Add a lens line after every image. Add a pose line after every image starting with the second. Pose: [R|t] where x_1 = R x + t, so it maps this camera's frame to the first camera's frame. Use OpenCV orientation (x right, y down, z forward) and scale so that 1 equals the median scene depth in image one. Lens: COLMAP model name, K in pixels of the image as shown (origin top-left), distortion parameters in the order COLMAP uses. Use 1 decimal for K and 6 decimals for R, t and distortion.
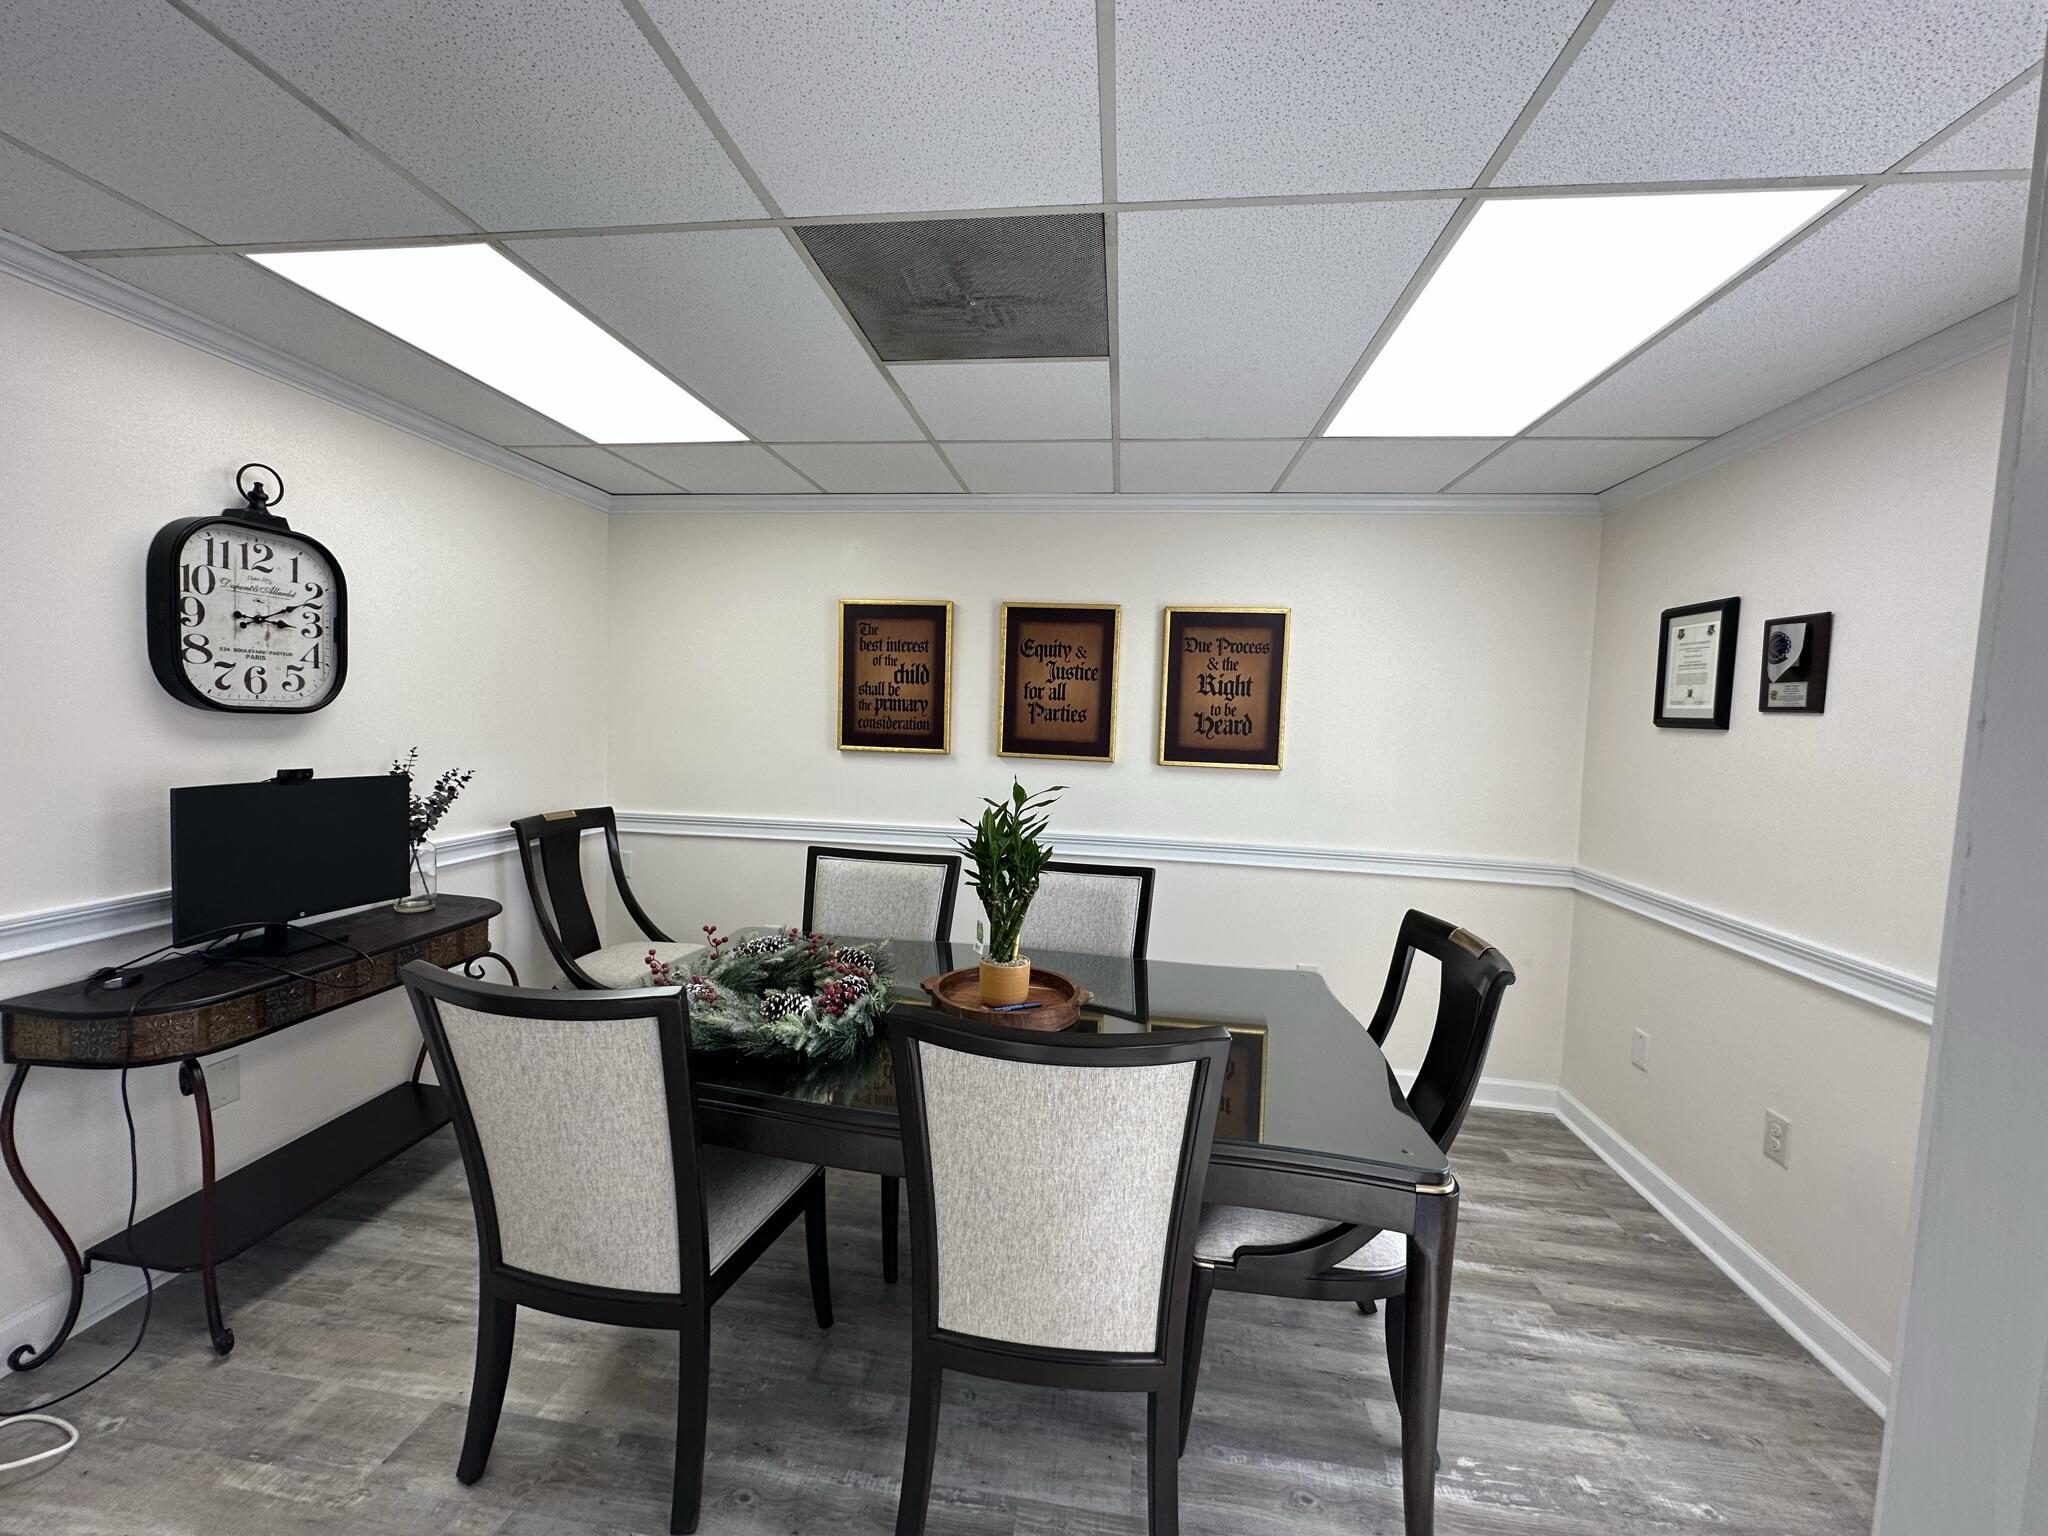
lens RADIAL K [[816.8, 0, 1021.7], [0, 816.8, 765.4], [0, 0, 1]] dist [-0.004478, 0.000906]
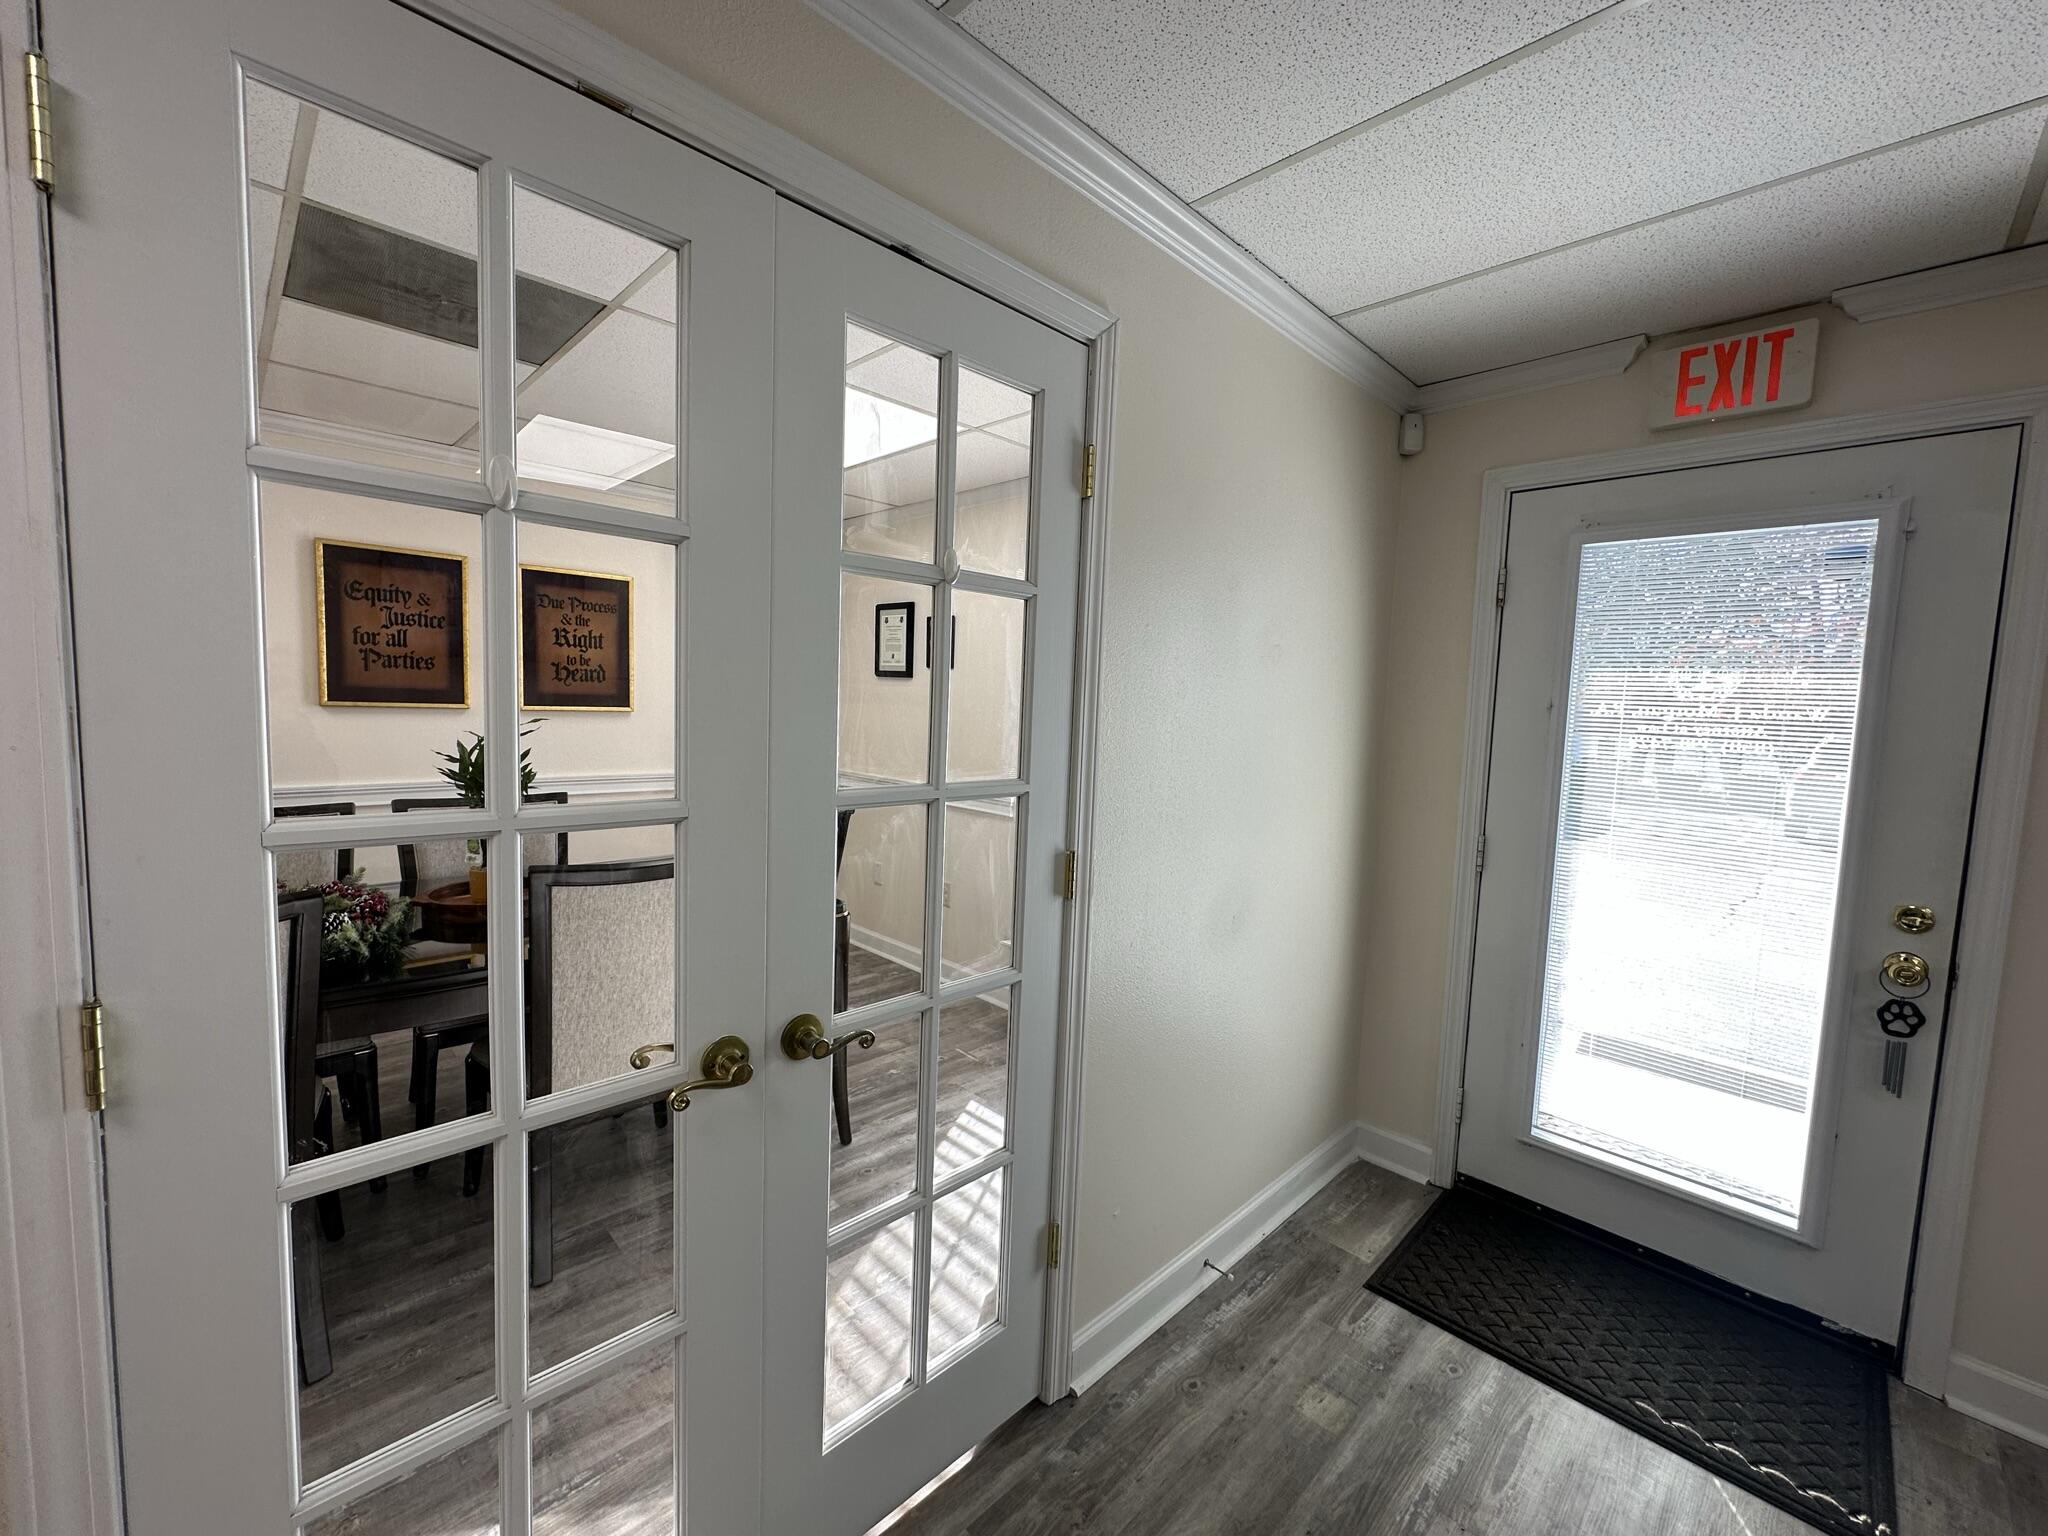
lens RADIAL K [[816.8, 0, 1022.0], [0, 816.8, 765.3], [0, 0, 1]] dist [-0.004478, 0.000906]
pose [[0.616110, -0.078800, 0.783708, -0.288839], [0.036697, 0.996774, 0.071375, 0.020875], [-0.786804, -0.015215, 0.617015, -0.208322]]
